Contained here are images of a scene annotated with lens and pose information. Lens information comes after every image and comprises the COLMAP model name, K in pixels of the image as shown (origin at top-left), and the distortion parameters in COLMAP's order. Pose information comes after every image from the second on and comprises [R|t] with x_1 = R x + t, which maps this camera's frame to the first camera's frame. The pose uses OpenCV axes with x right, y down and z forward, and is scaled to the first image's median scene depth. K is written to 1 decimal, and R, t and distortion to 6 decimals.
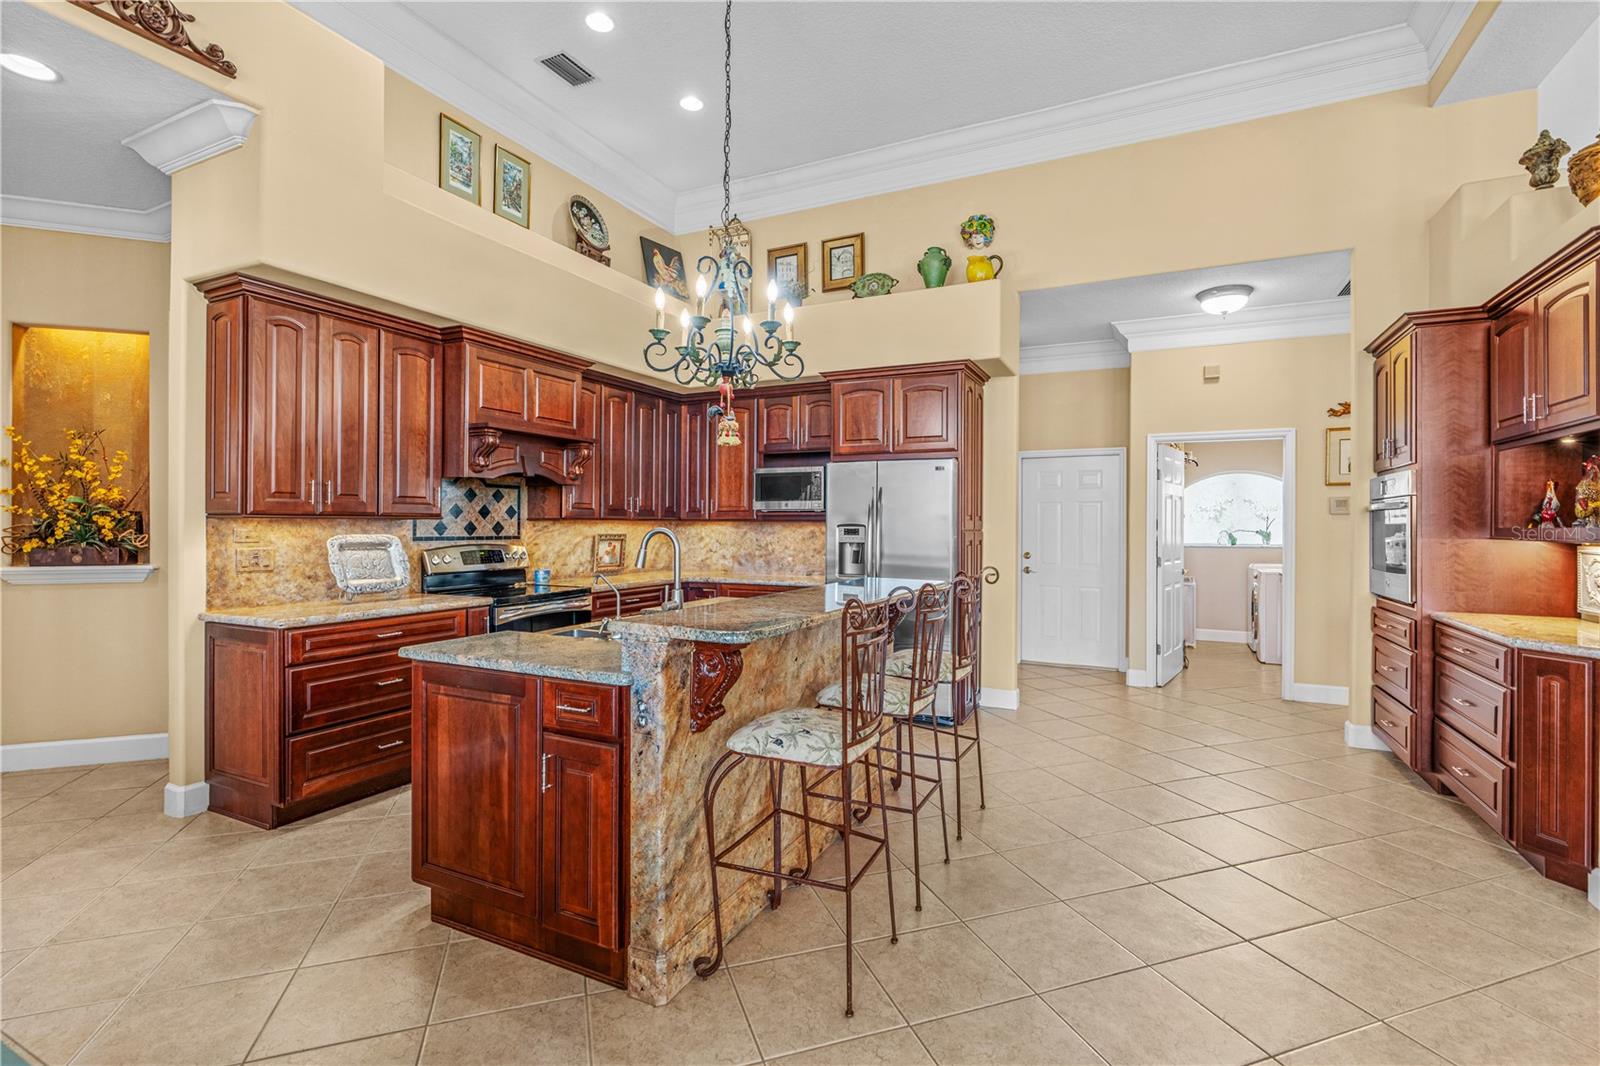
lens RADIAL K [[739.0, 0, 799.3], [0, 739.0, 523.2], [0, 0, 1]] dist [-0.001661, 0.000323]
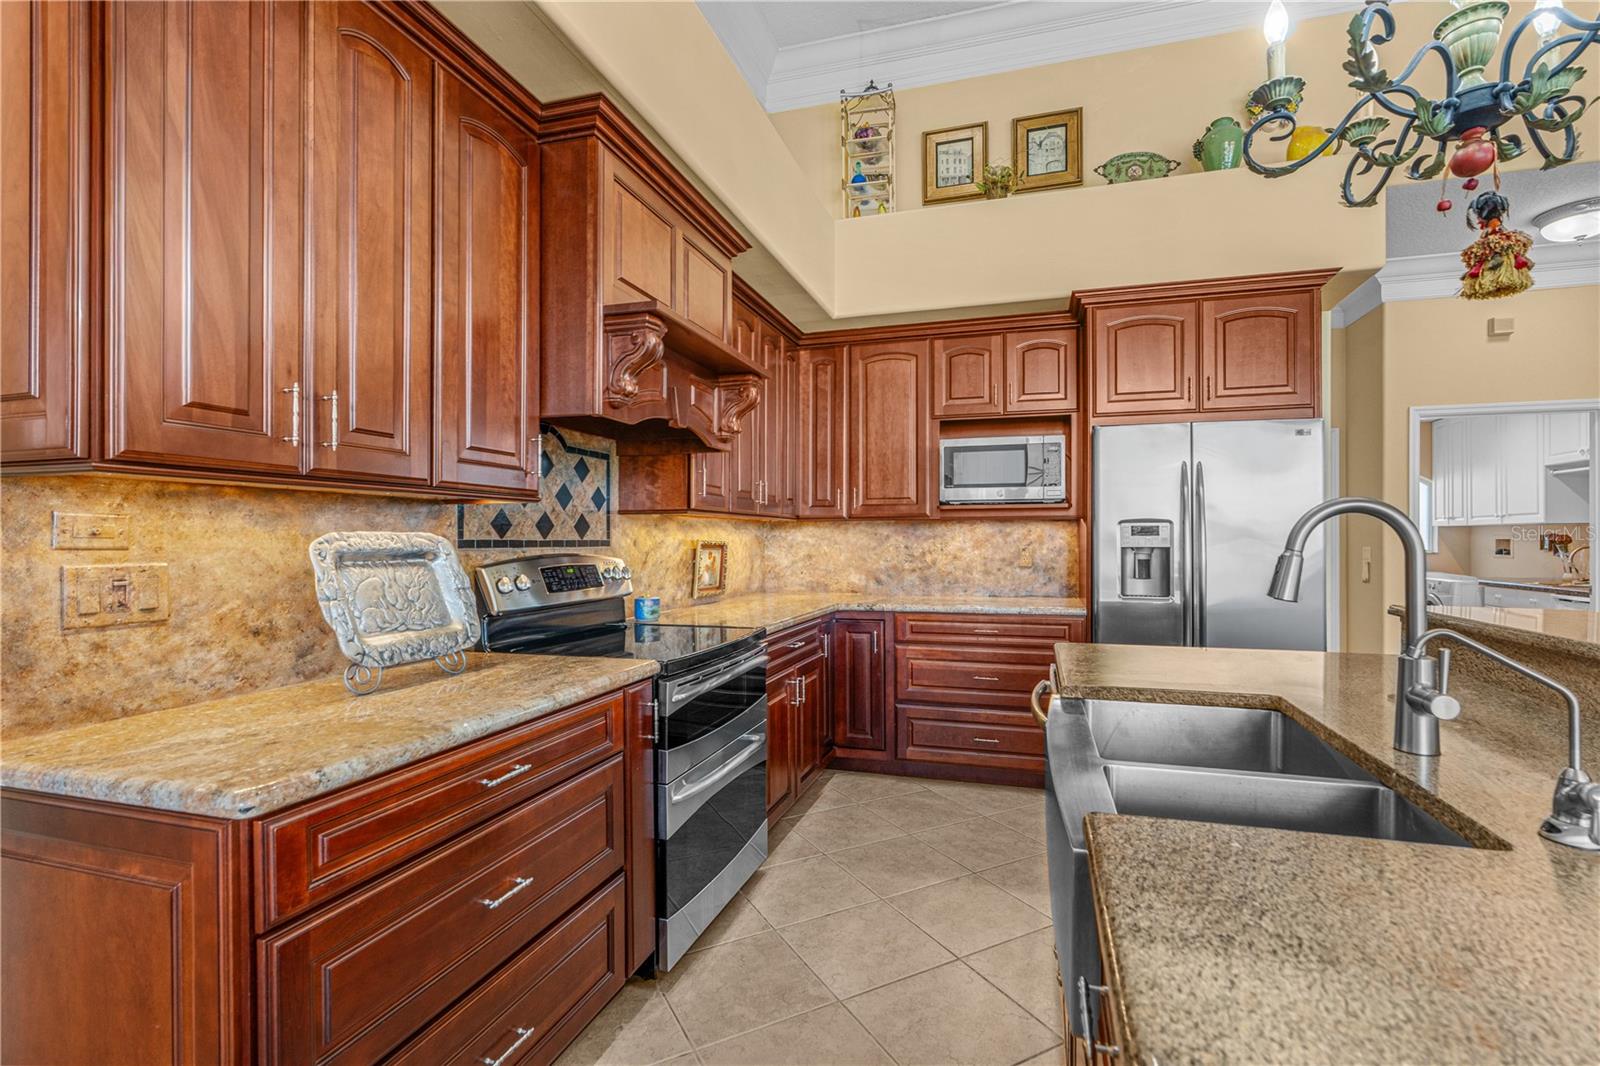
lens RADIAL K [[737.4, 0, 819.5], [0, 737.4, 534.9], [0, 0, 1]] dist [-0.000440, 0.000303]
pose [[0.984511, -0.003965, 0.175280, -0.329449], [0.004531, 0.999986, -0.002829, 0.015874], [-0.175266, 0.003580, 0.984515, 0.414324]]
